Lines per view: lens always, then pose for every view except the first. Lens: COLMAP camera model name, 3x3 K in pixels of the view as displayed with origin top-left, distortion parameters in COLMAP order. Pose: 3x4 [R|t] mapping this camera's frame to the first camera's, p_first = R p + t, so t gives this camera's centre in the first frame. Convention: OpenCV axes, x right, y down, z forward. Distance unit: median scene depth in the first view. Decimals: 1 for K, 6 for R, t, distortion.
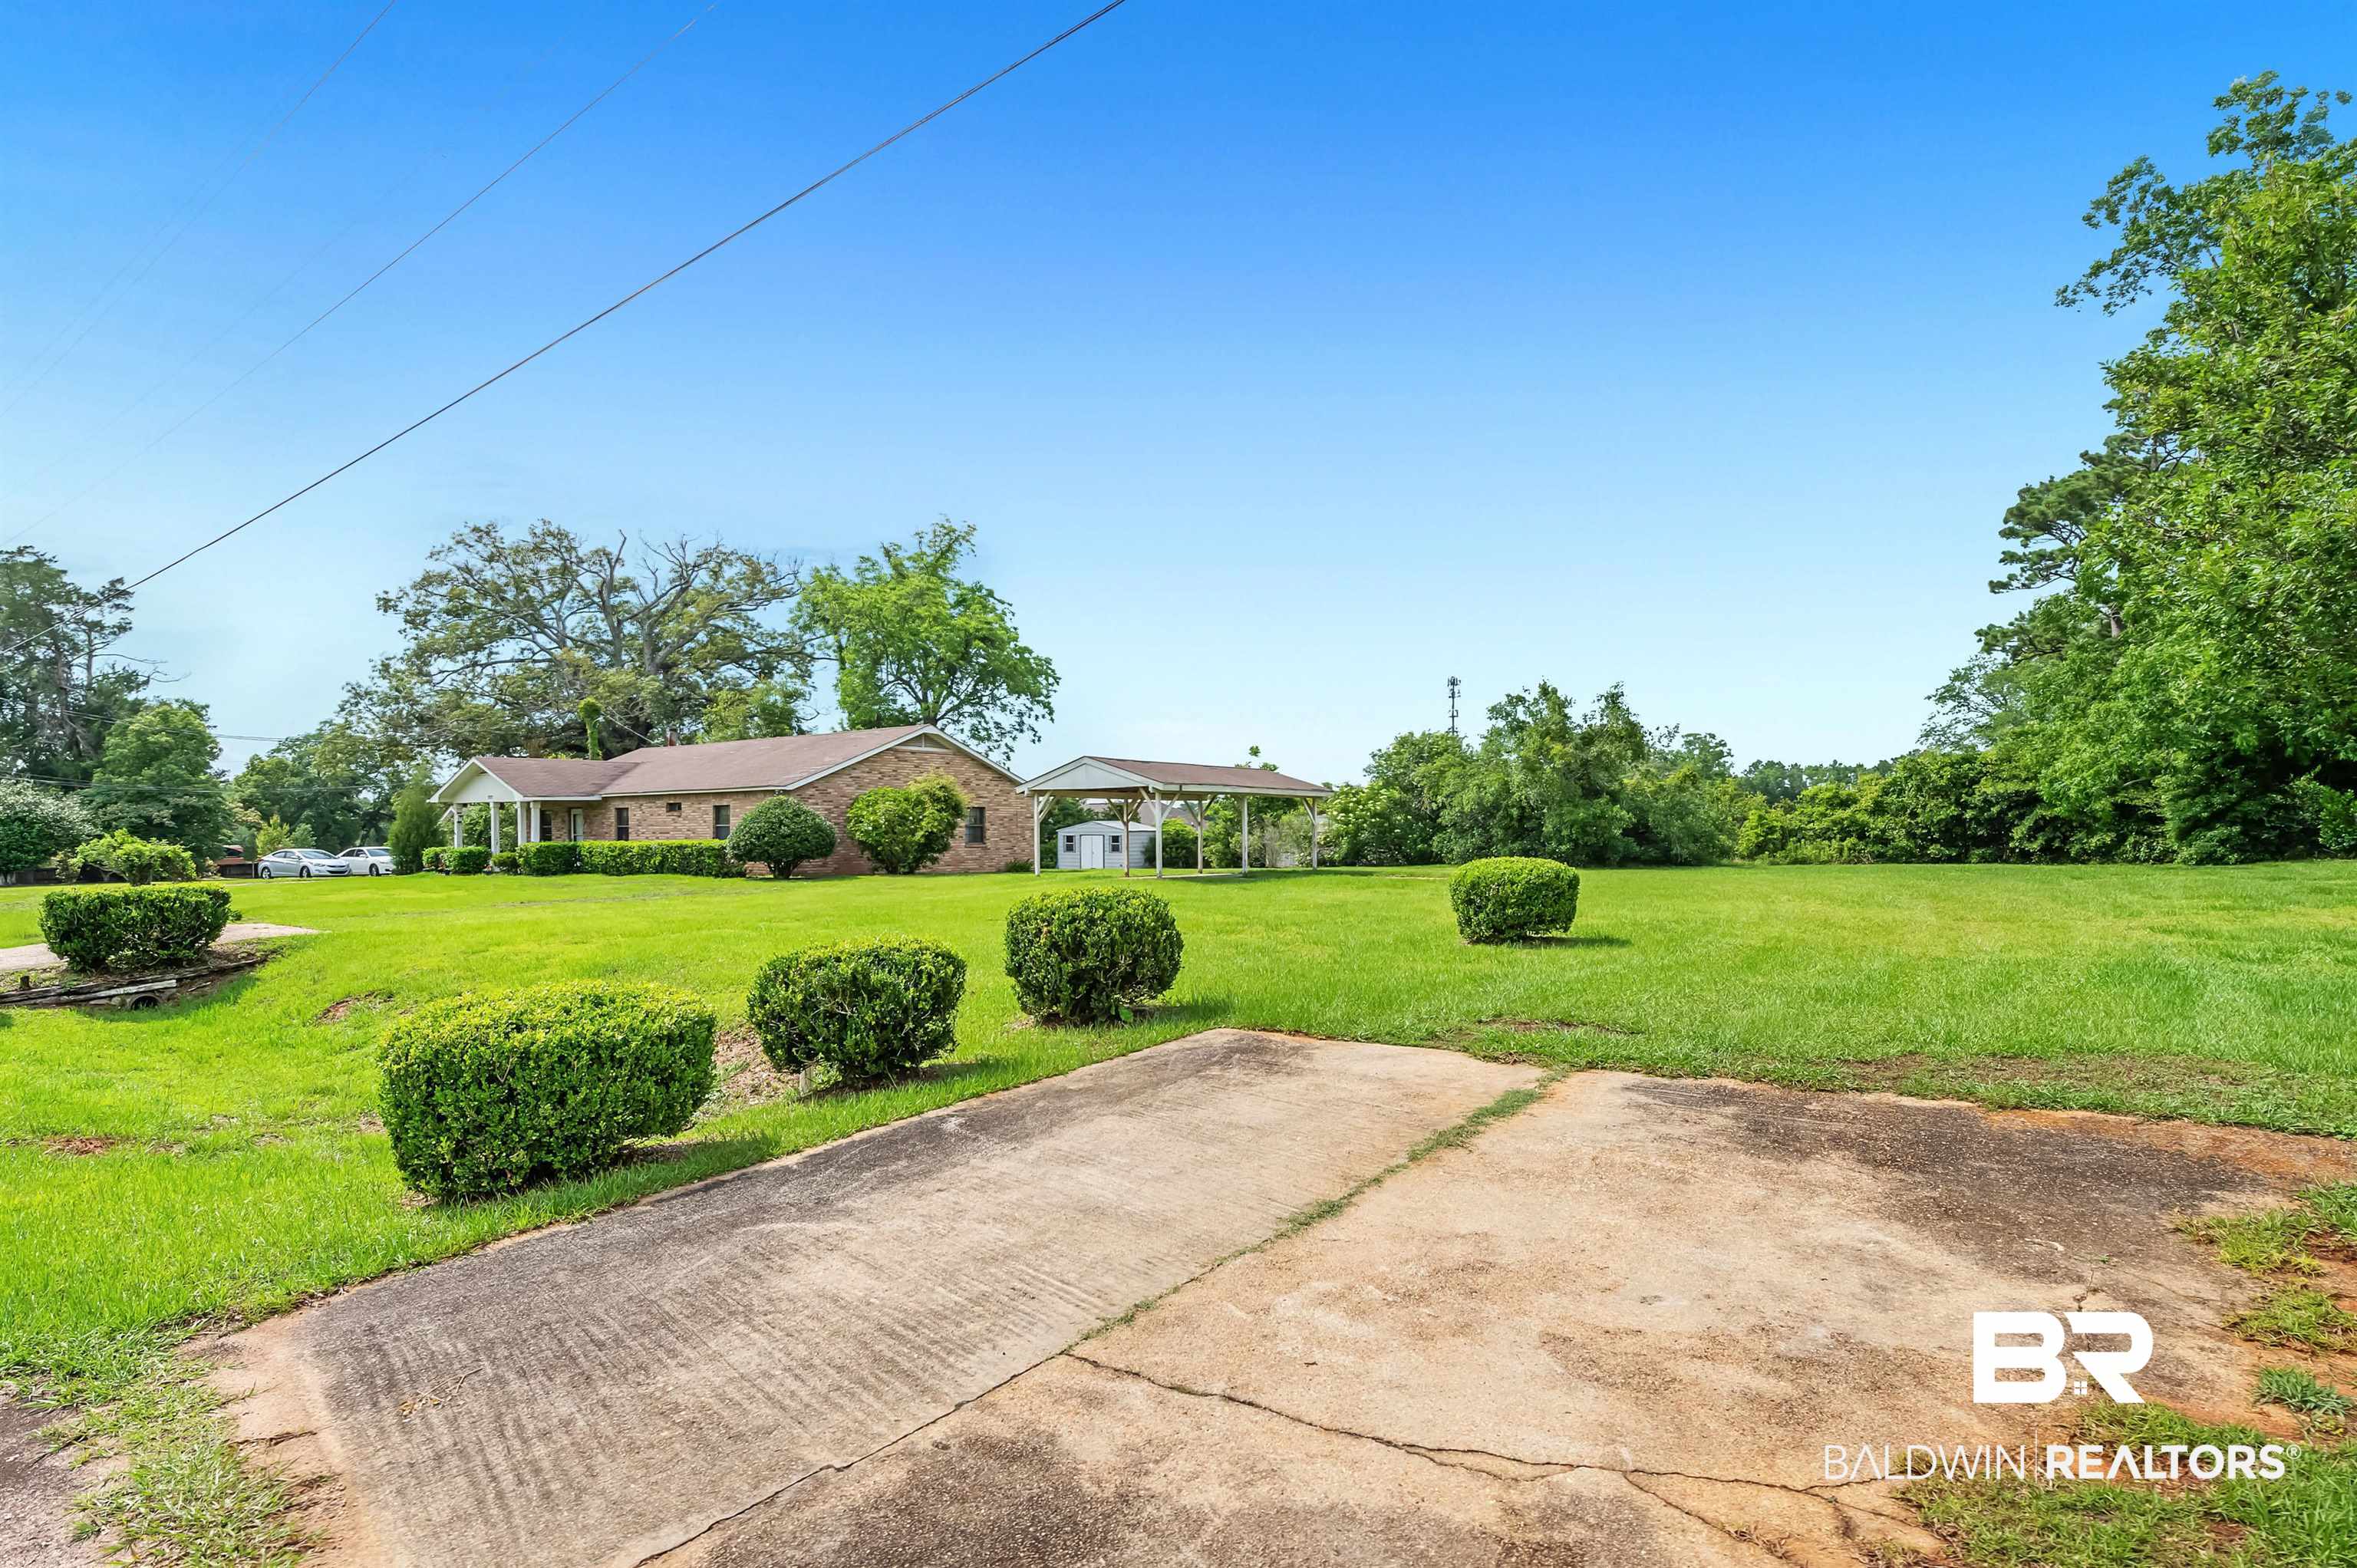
lens RADIAL K [[1184.6, 0, 1185.0], [0, 1184.6, 871.3], [0, 0, 1]] dist [-0.000610, -0.000692]
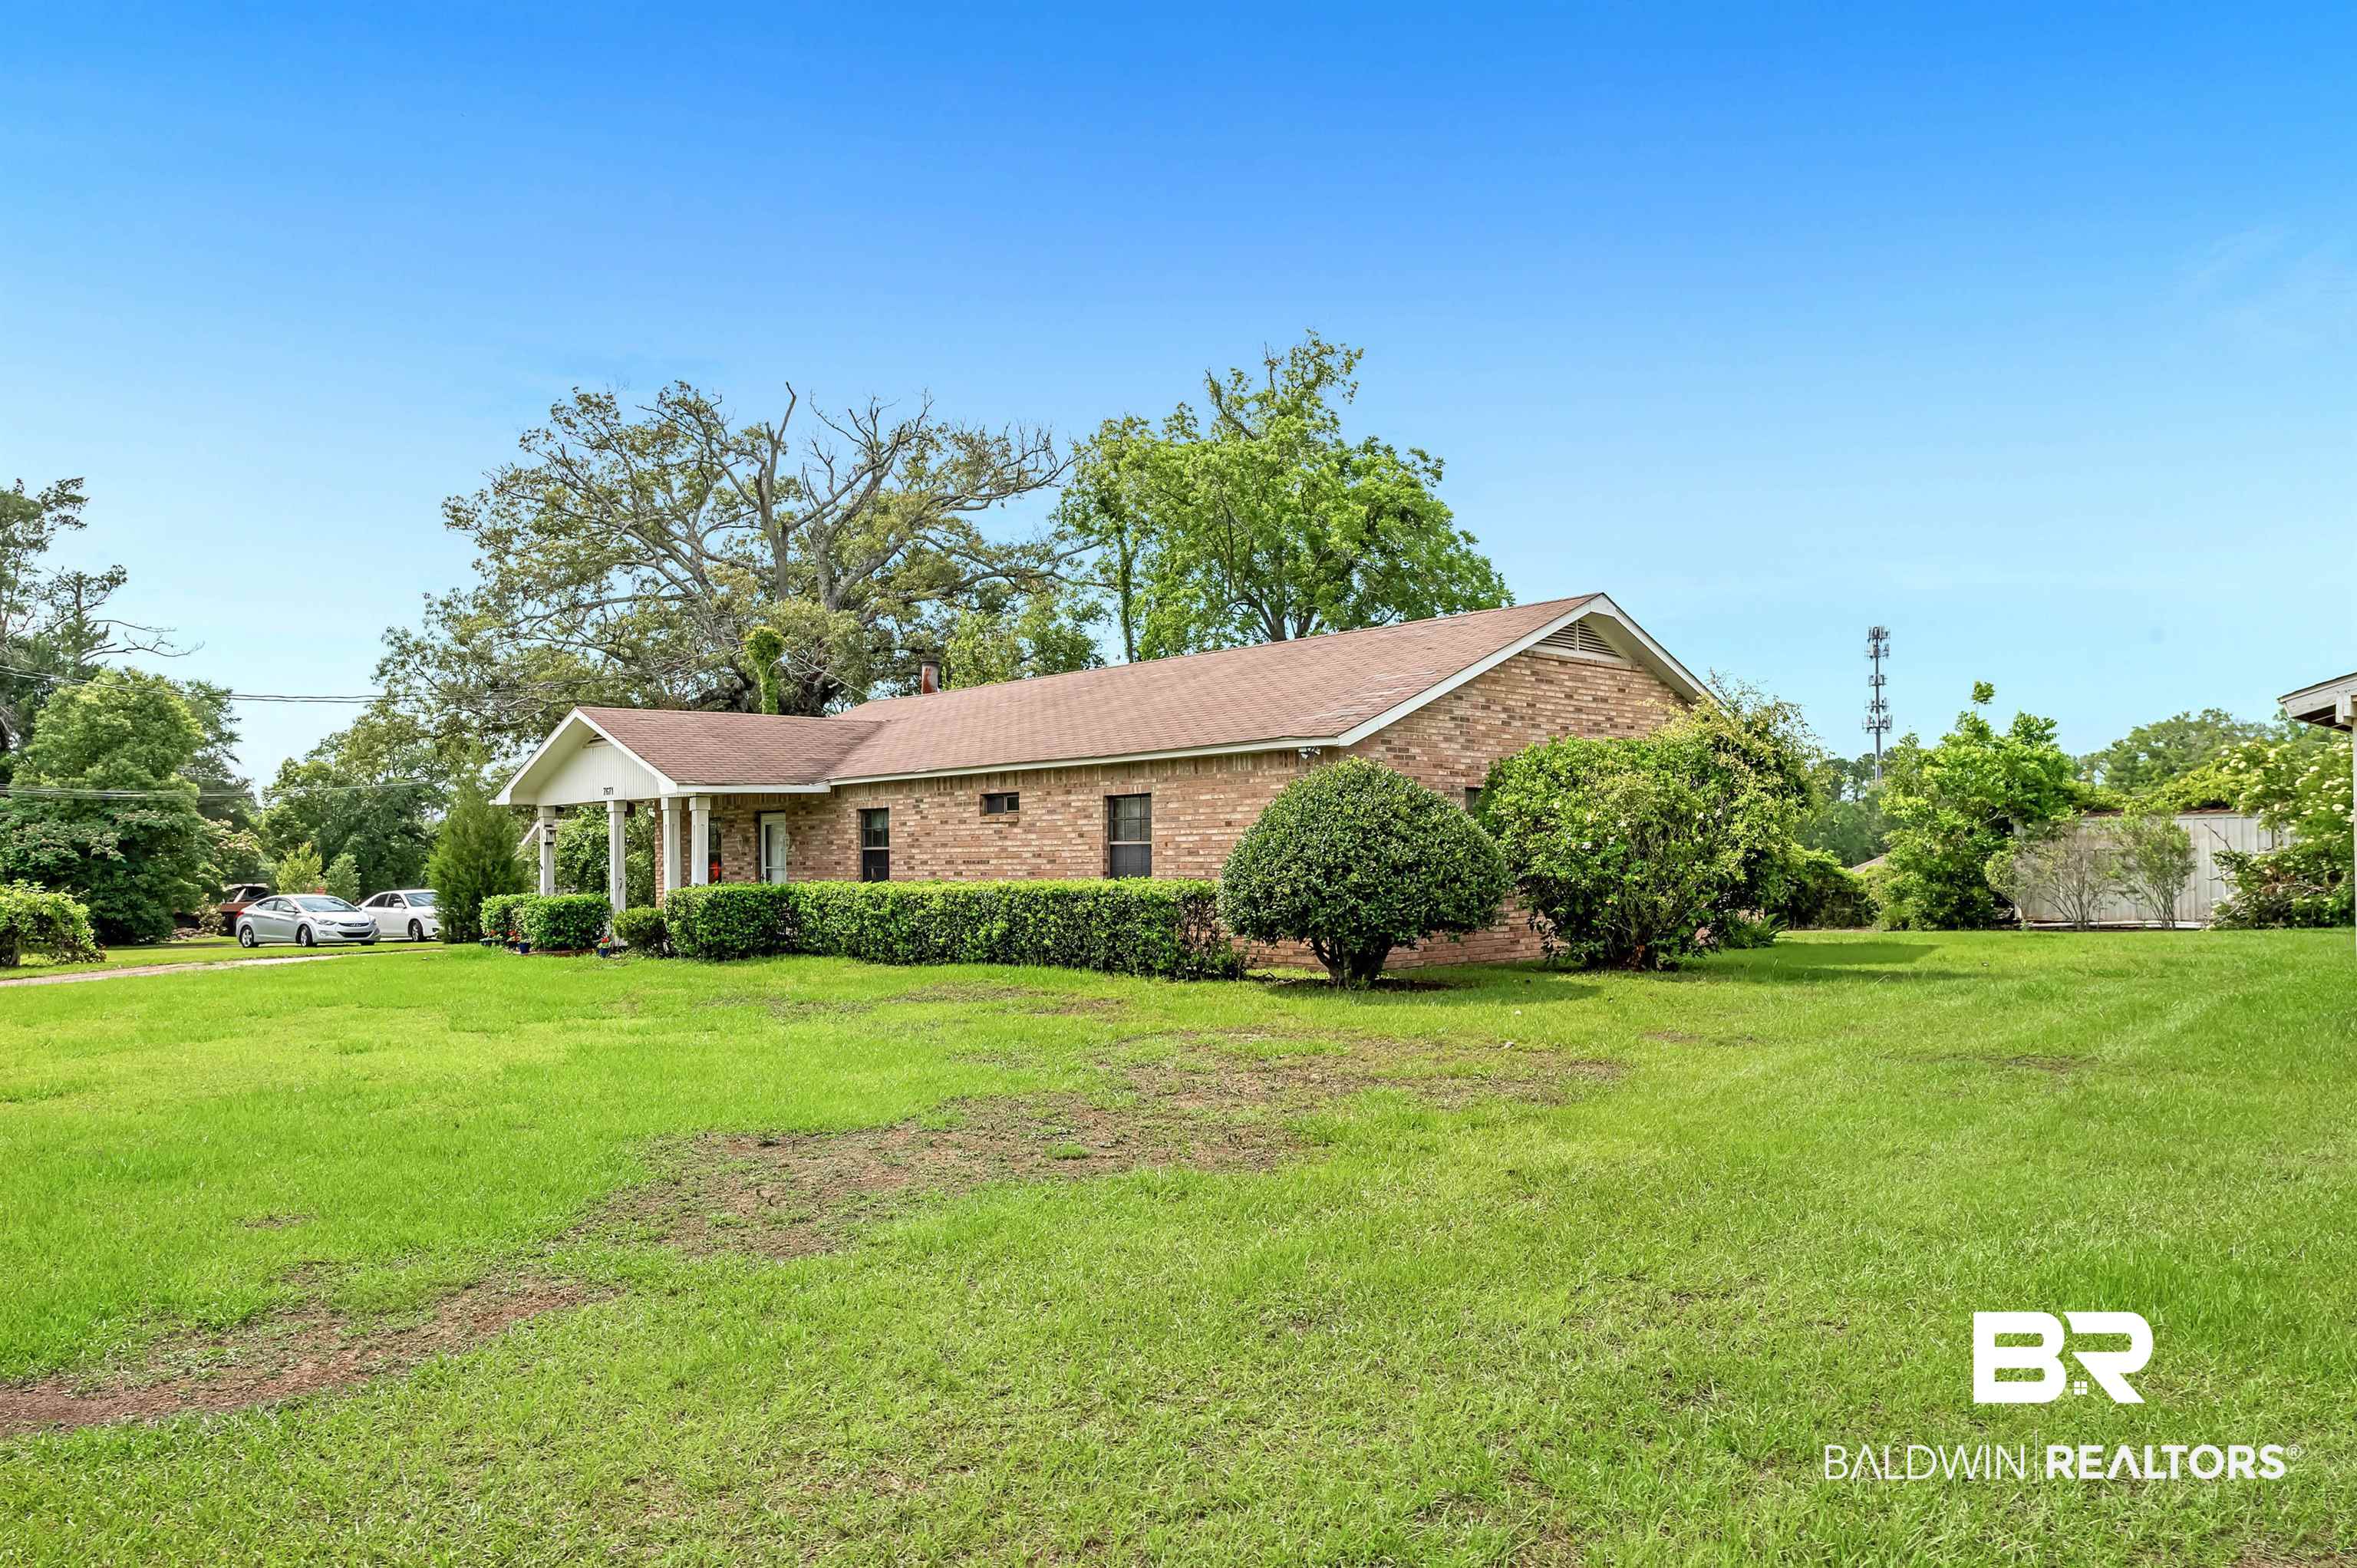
lens RADIAL K [[1566.6, 0, 1175.0], [0, 1566.6, 843.3], [0, 0, 1]] dist [-0.000936, 0.000687]
pose [[0.985400, -0.011162, -0.169887, -0.164868], [0.004116, 0.999119, -0.041770, -0.009143], [0.170204, 0.040461, 0.984578, 0.270560]]
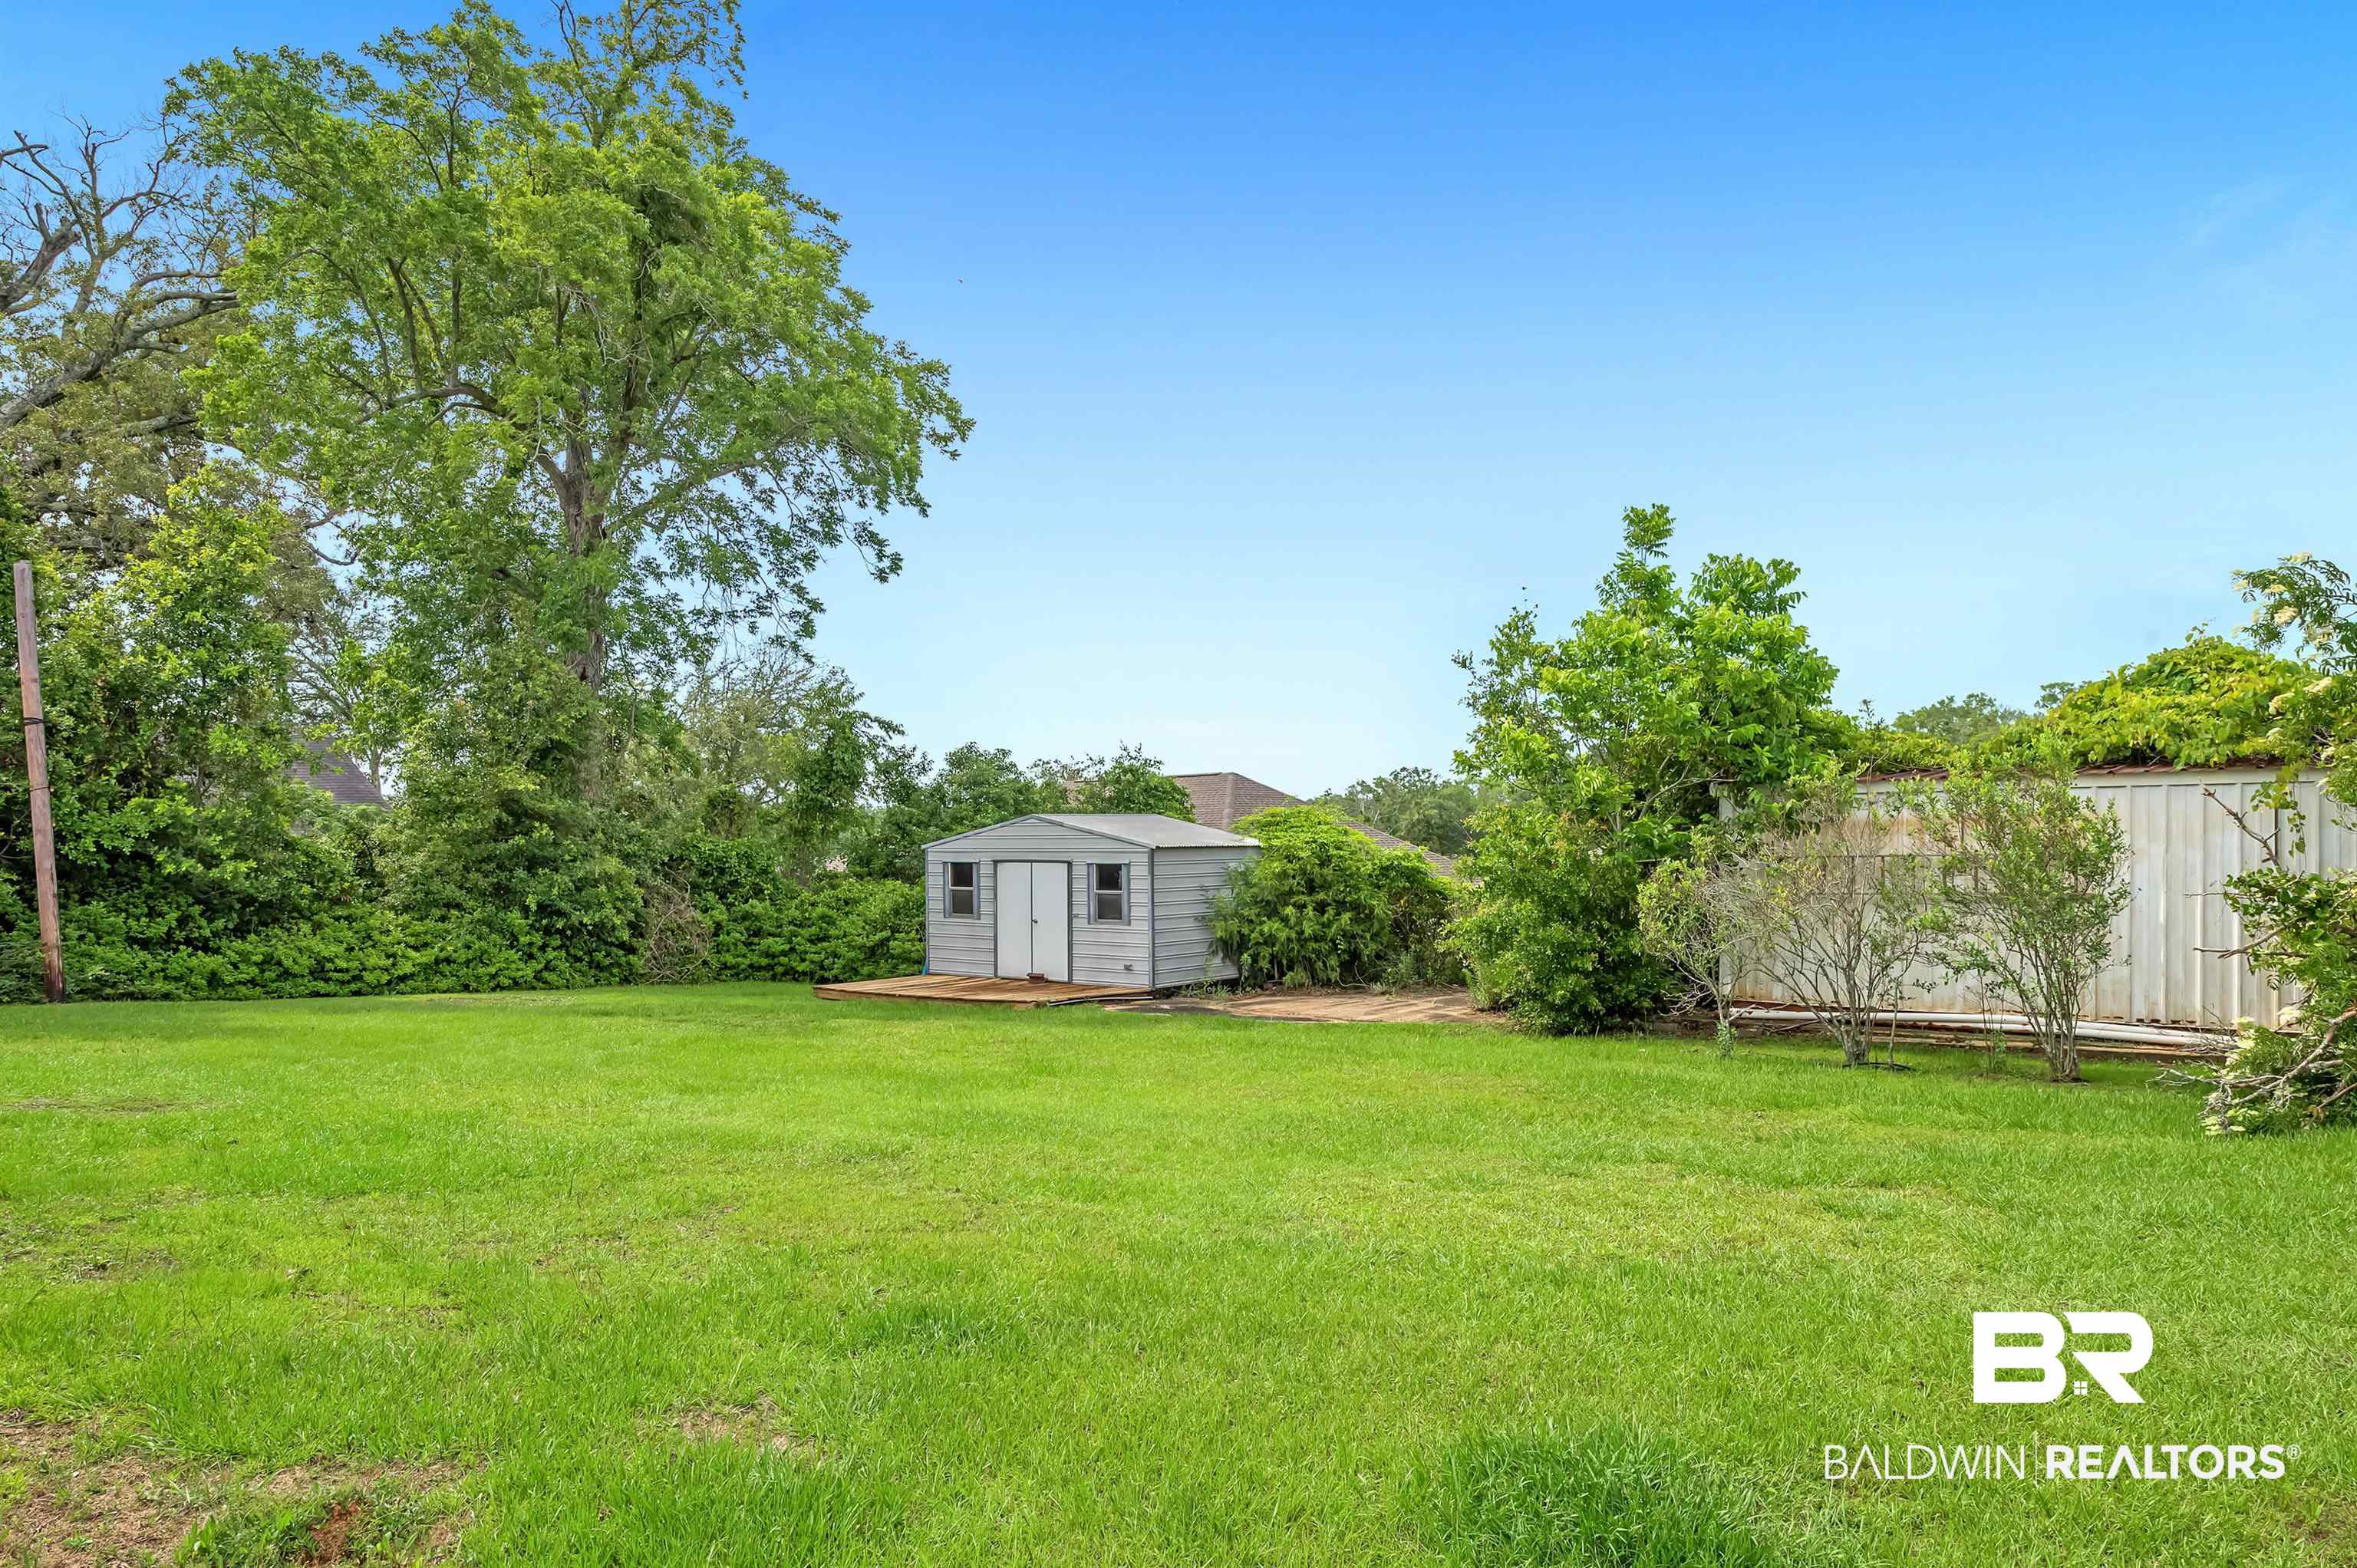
lens RADIAL K [[1566.6, 0, 1175.0], [0, 1566.6, 843.3], [0, 0, 1]] dist [-0.000936, 0.000687]
pose [[0.998705, -0.003743, -0.050742, -0.024880], [0.002182, 0.999524, -0.030778, -0.024489], [0.050833, 0.030628, 0.998237, 0.653086]]
